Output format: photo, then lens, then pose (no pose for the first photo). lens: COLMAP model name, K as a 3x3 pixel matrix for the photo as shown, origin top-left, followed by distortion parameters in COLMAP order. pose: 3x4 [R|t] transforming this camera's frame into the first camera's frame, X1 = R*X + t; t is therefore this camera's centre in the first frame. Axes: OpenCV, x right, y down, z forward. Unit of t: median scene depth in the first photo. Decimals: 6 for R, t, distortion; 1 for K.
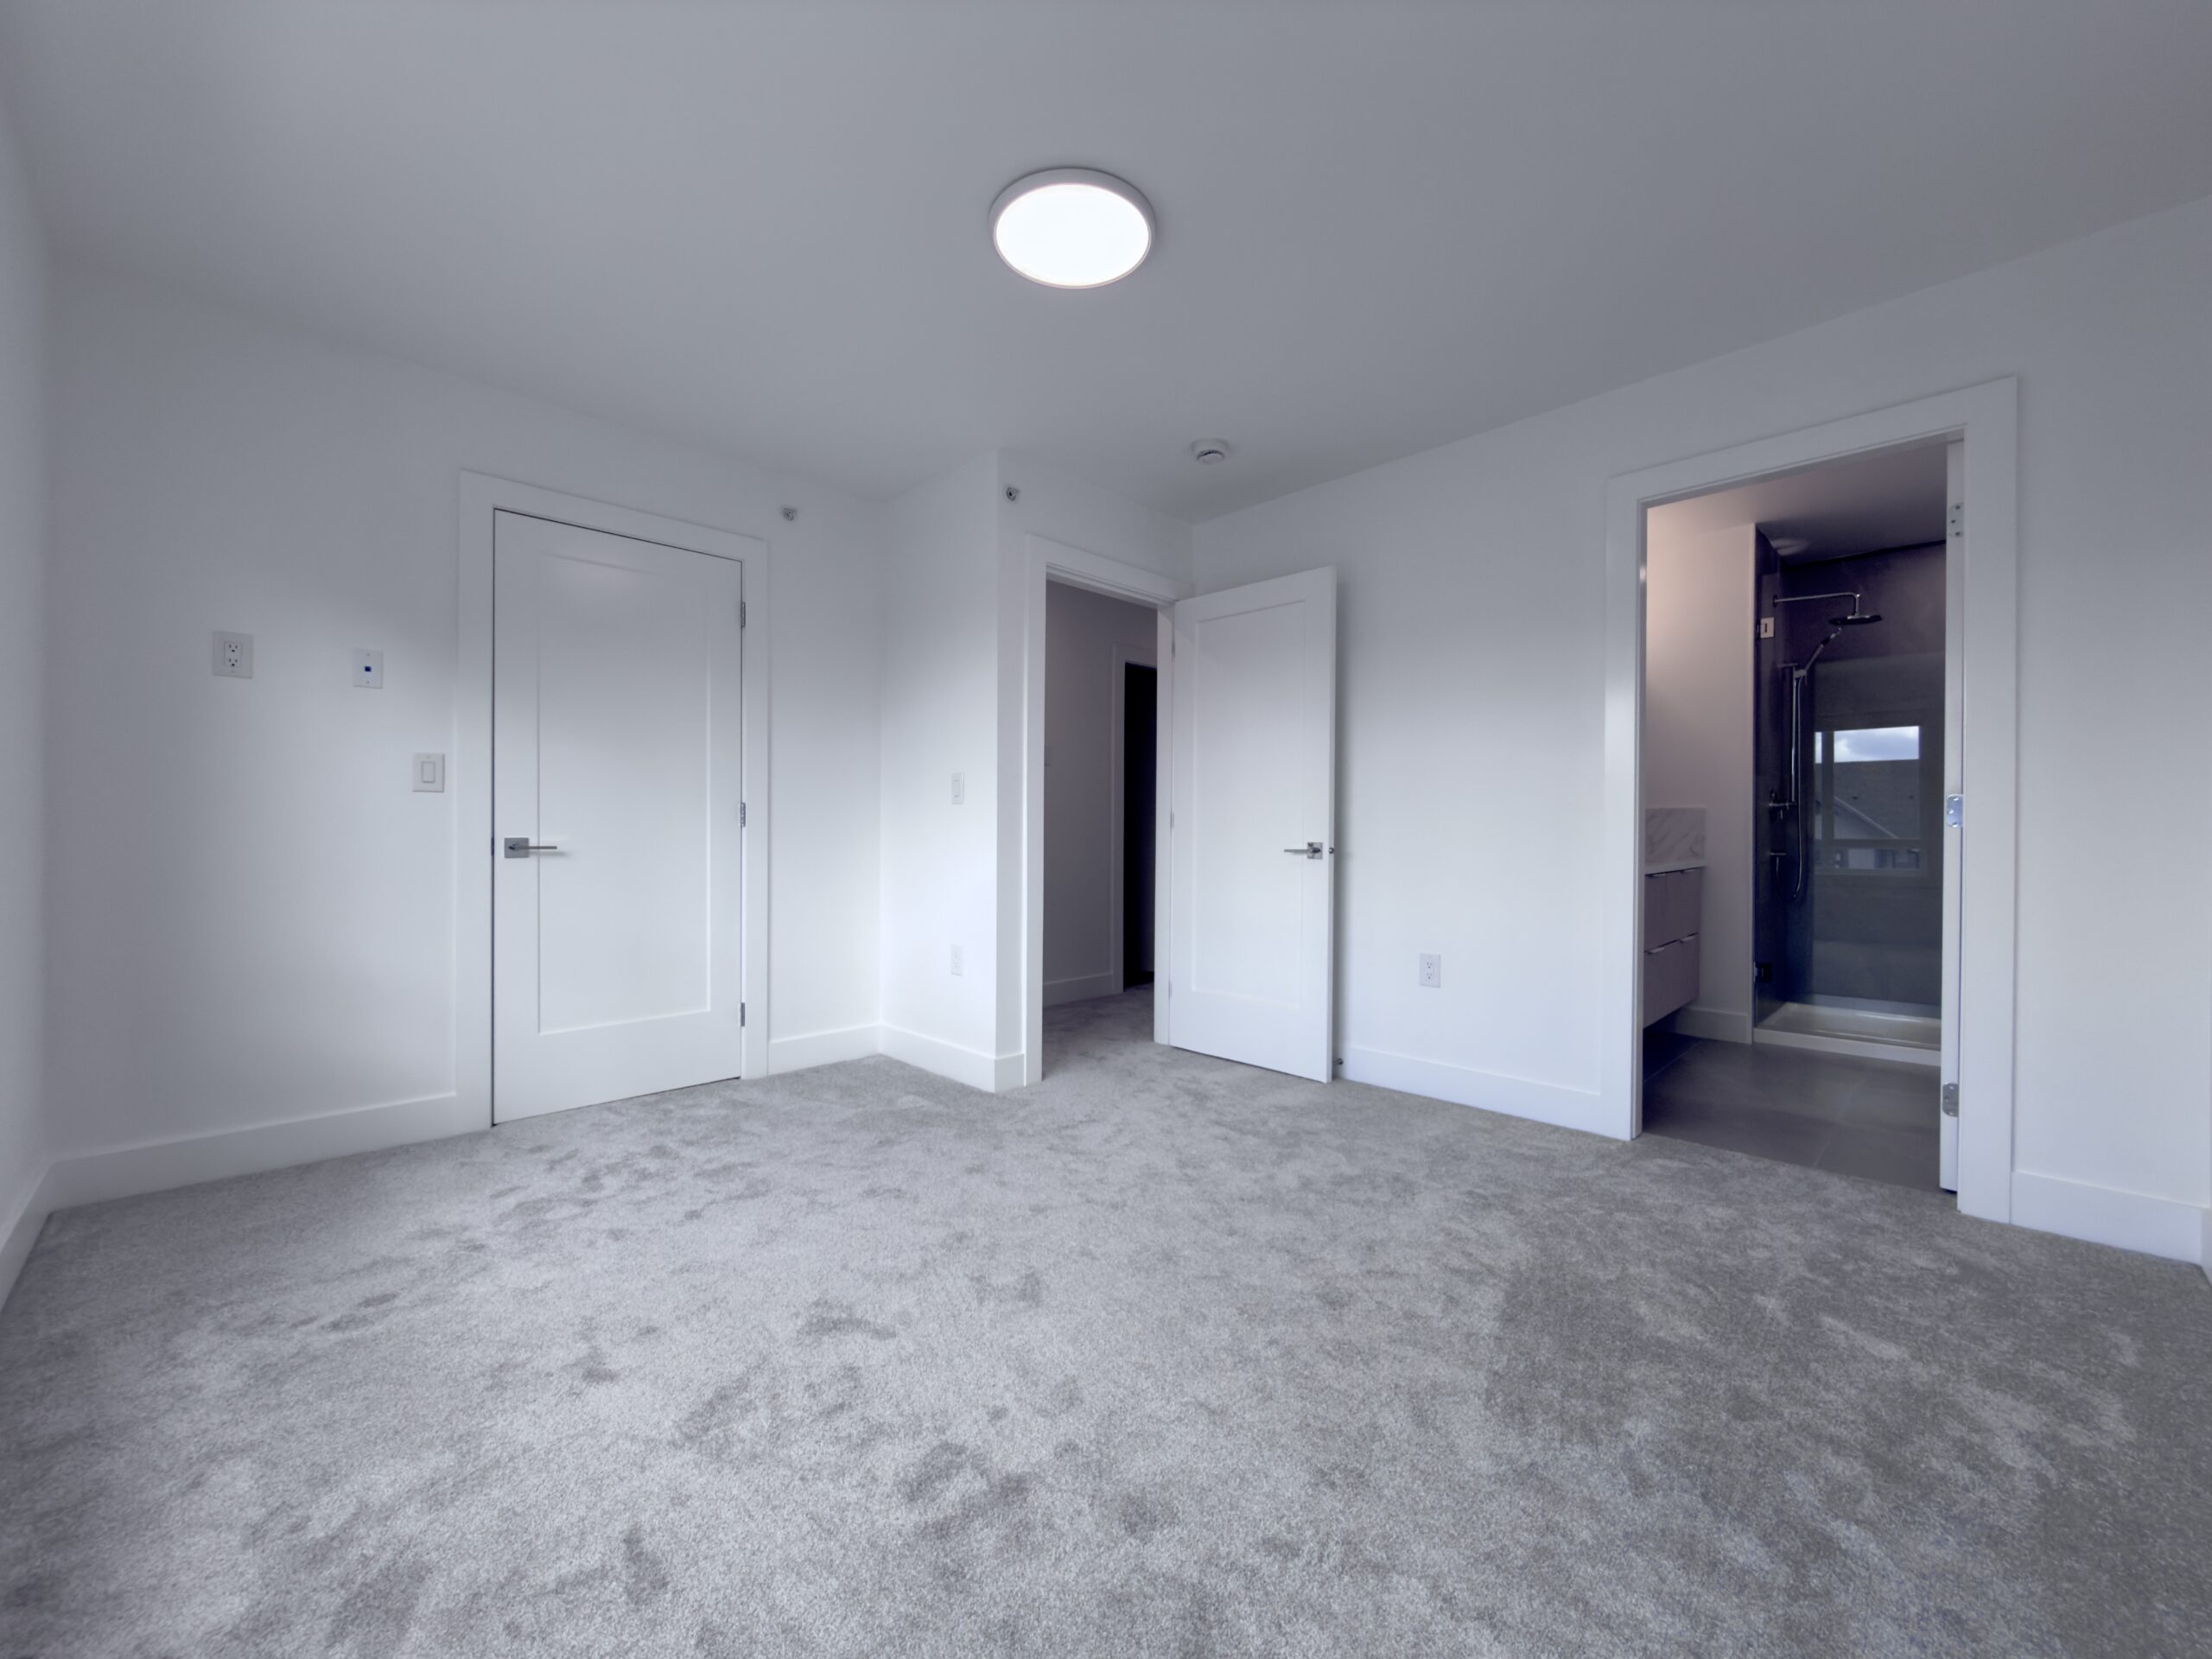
lens RADIAL K [[884.9, 0, 1085.5], [0, 884.9, 823.8], [0, 0, 1]] dist [-0.000032, -0.000411]
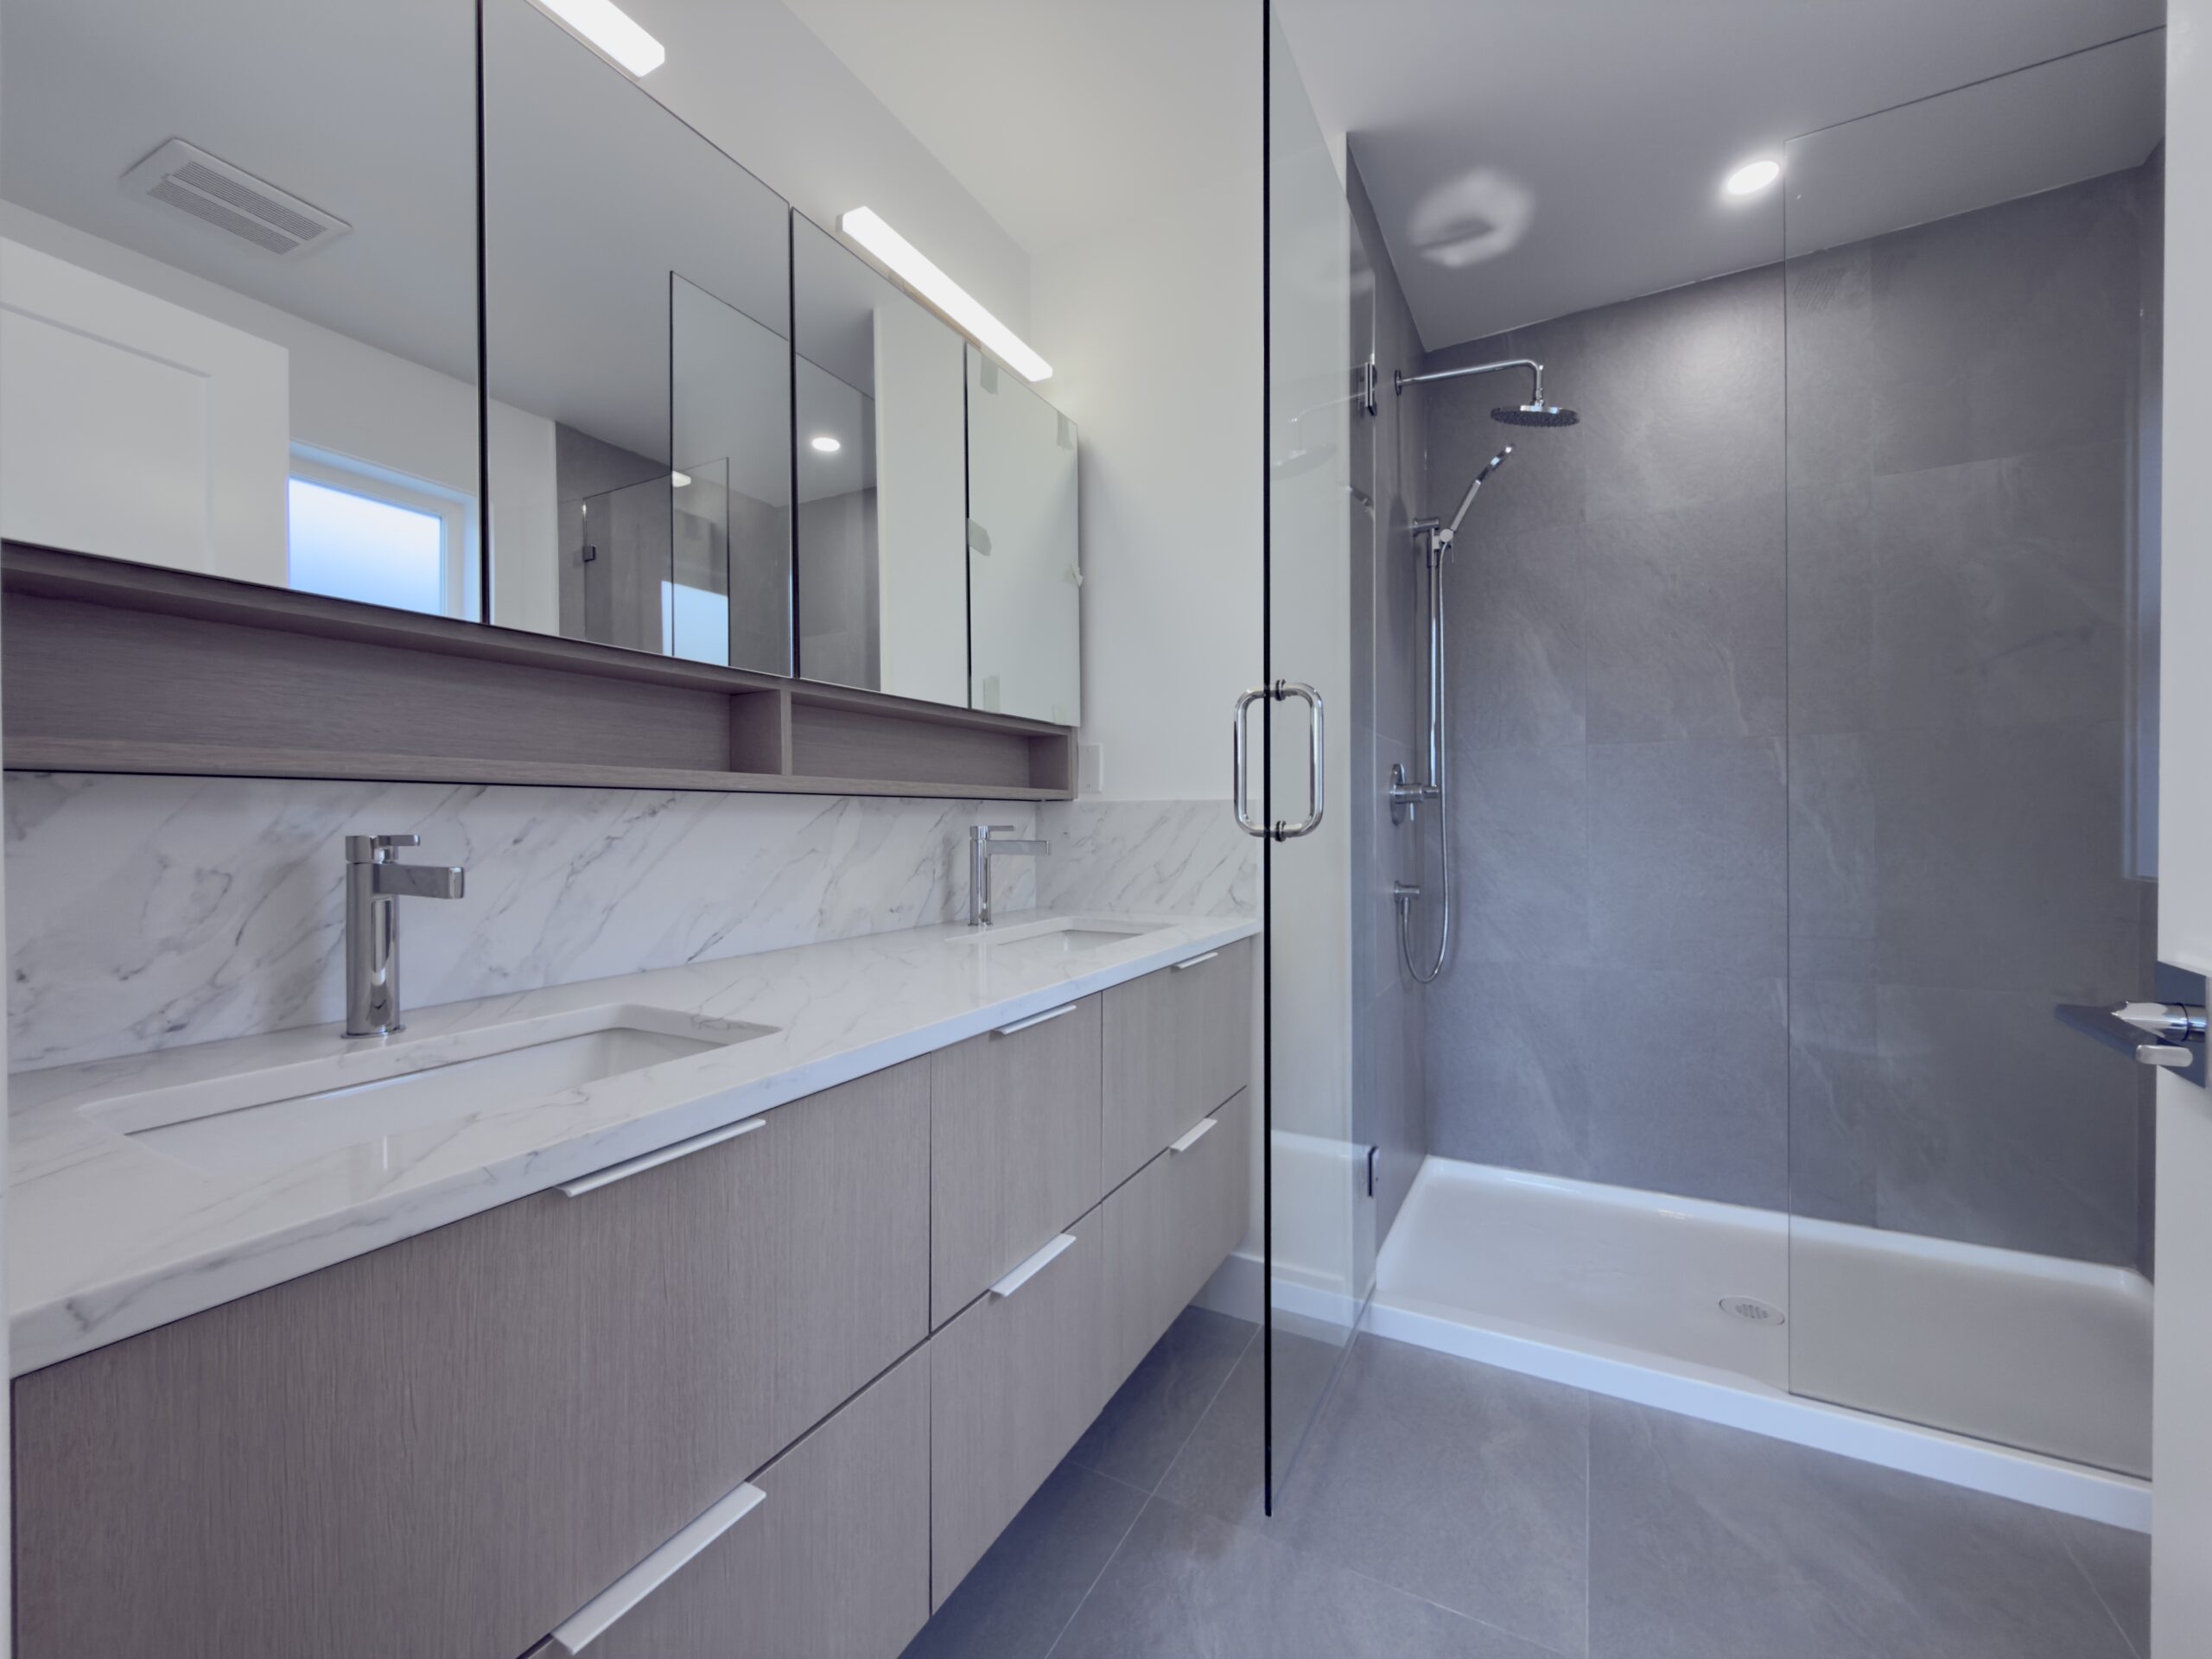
lens RADIAL K [[884.9, 0, 1115.9], [0, 884.9, 829.4], [0, 0, 1]] dist [-0.000032, -0.000411]
pose [[0.952203, -0.010612, 0.305282, 0.477960], [0.009730, 0.999943, 0.004408, -0.004799], [-0.305312, -0.001227, 0.952252, 0.580693]]
